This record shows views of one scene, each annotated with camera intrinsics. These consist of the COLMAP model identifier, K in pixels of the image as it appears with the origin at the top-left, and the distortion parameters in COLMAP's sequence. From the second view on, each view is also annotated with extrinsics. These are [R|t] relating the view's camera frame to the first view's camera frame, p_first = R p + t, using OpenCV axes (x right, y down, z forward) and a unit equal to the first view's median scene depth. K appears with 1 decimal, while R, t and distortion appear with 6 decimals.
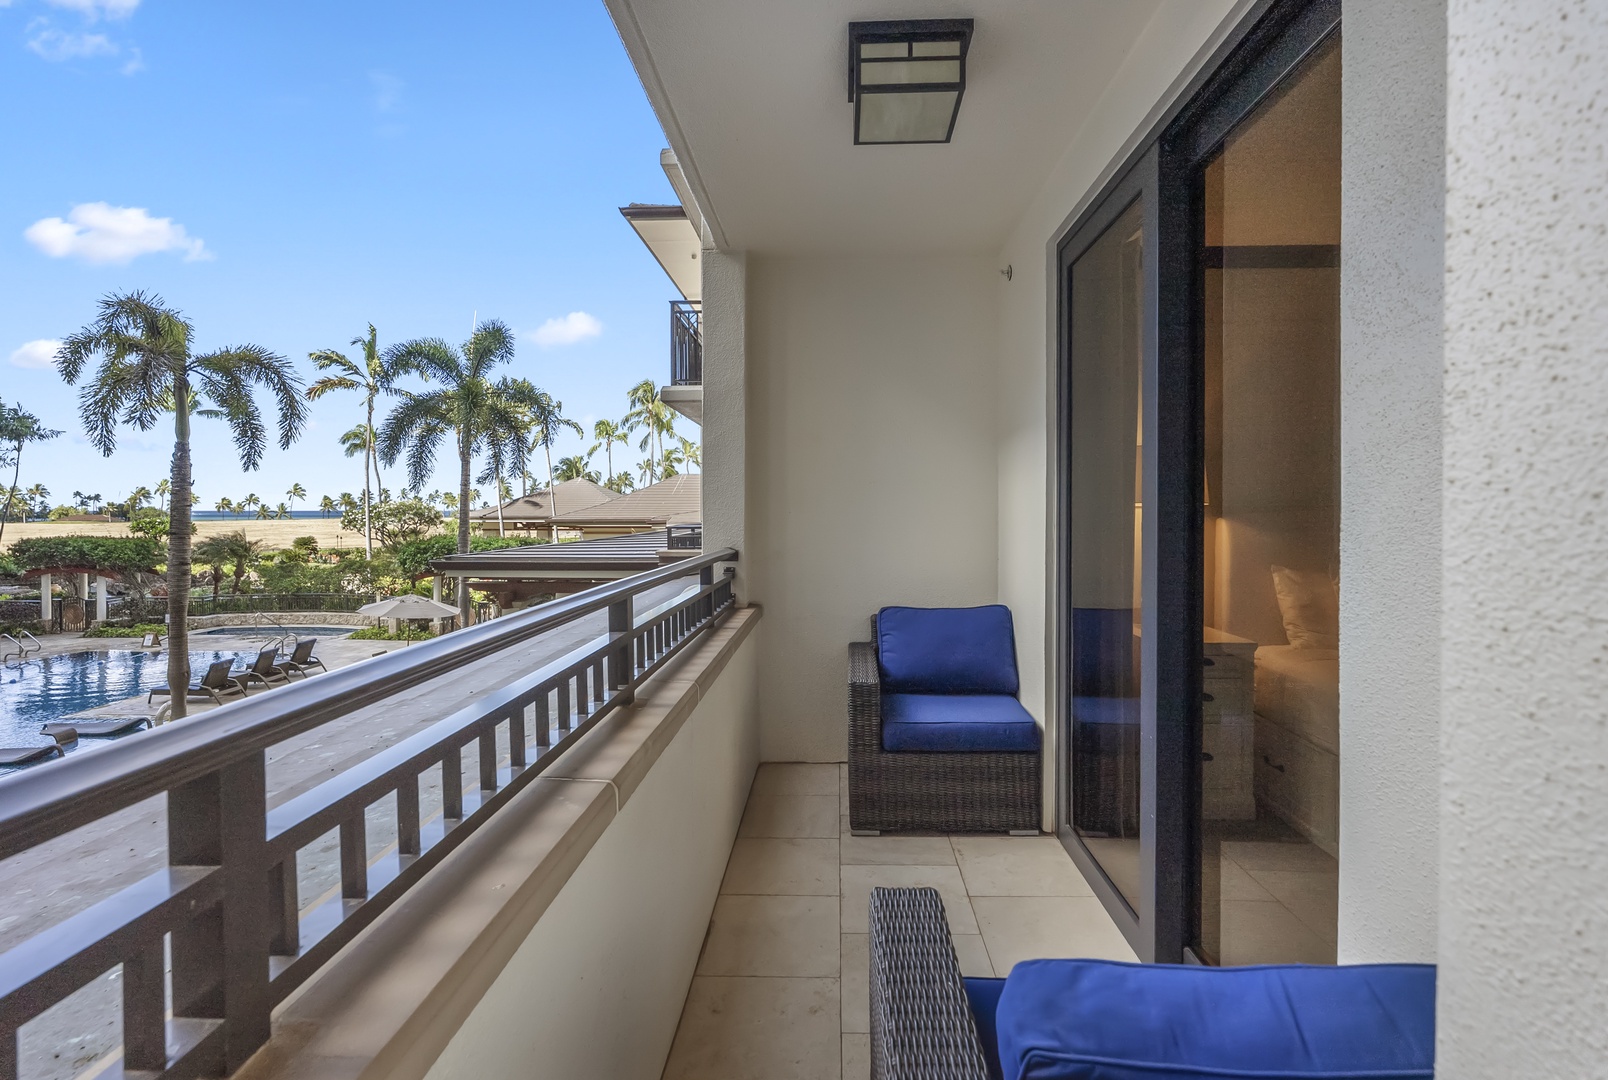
lens RADIAL K [[725.4, 0, 808.9], [0, 725.4, 514.1], [0, 0, 1]] dist [-0.005496, -0.000434]
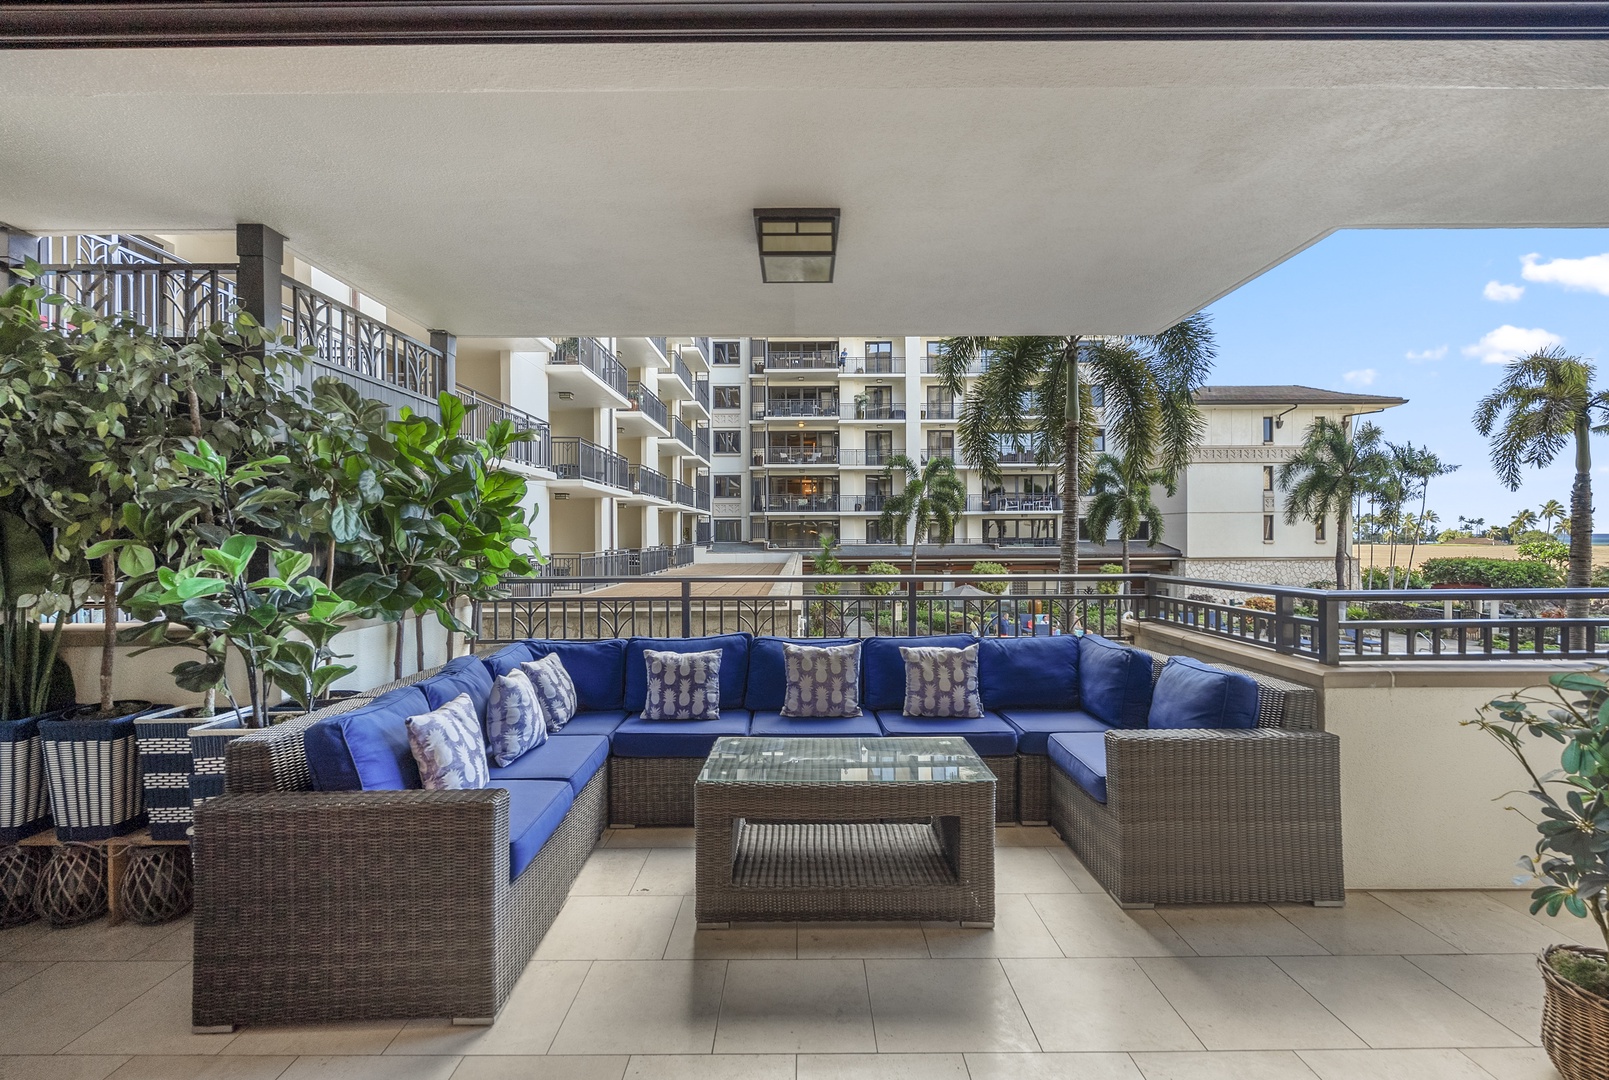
lens RADIAL K [[725.7, 0, 802.3], [0, 725.7, 538.6], [0, 0, 1]] dist [-0.002540, -0.000202]
pose [[0.041286, 0.004801, -0.999136, 0.160483], [-0.002946, 0.999985, 0.004684, -0.002687], [0.999143, 0.002750, 0.041299, -0.203251]]
